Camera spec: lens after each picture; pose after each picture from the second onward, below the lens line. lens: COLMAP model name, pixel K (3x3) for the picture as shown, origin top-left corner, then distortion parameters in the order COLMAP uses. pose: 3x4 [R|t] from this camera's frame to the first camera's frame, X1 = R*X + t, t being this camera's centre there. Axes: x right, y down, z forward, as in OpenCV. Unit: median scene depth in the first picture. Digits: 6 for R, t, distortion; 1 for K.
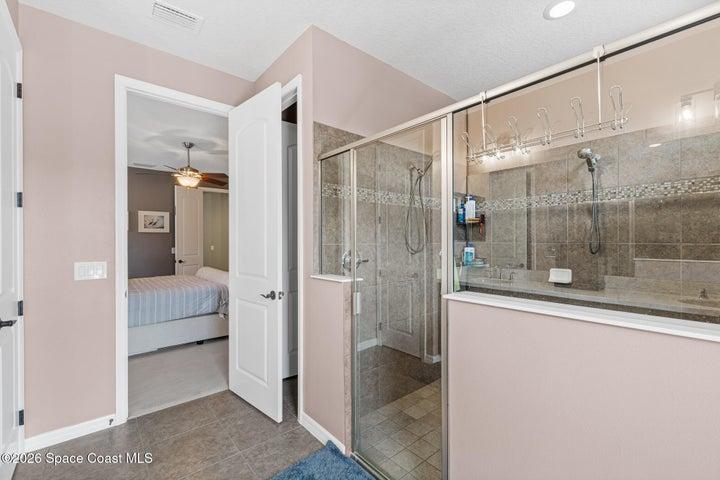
lens RADIAL K [[309.0, 0, 362.3], [0, 309.0, 242.2], [0, 0, 1]] dist [0.004676, -0.001545]
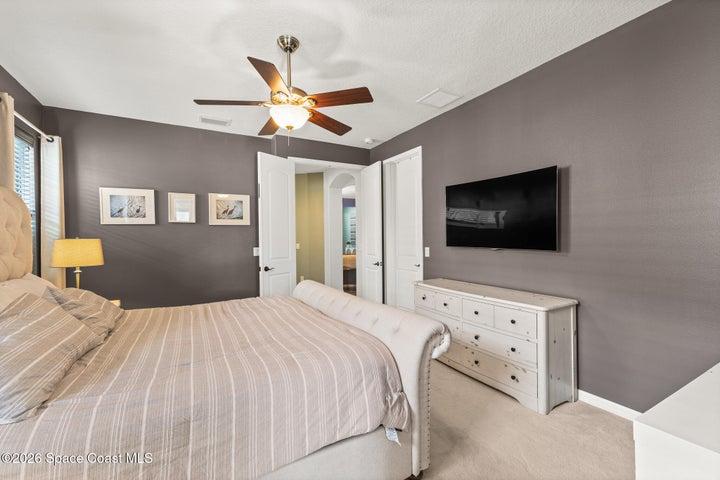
lens RADIAL K [[309.0, 0, 360.3], [0, 309.0, 239.7], [0, 0, 1]] dist [0.004676, -0.001545]
pose [[0.980564, -0.008840, -0.196001, -0.253240], [0.009845, 0.999943, 0.004154, 0.000278], [0.195953, -0.006003, 0.980595, 0.381241]]
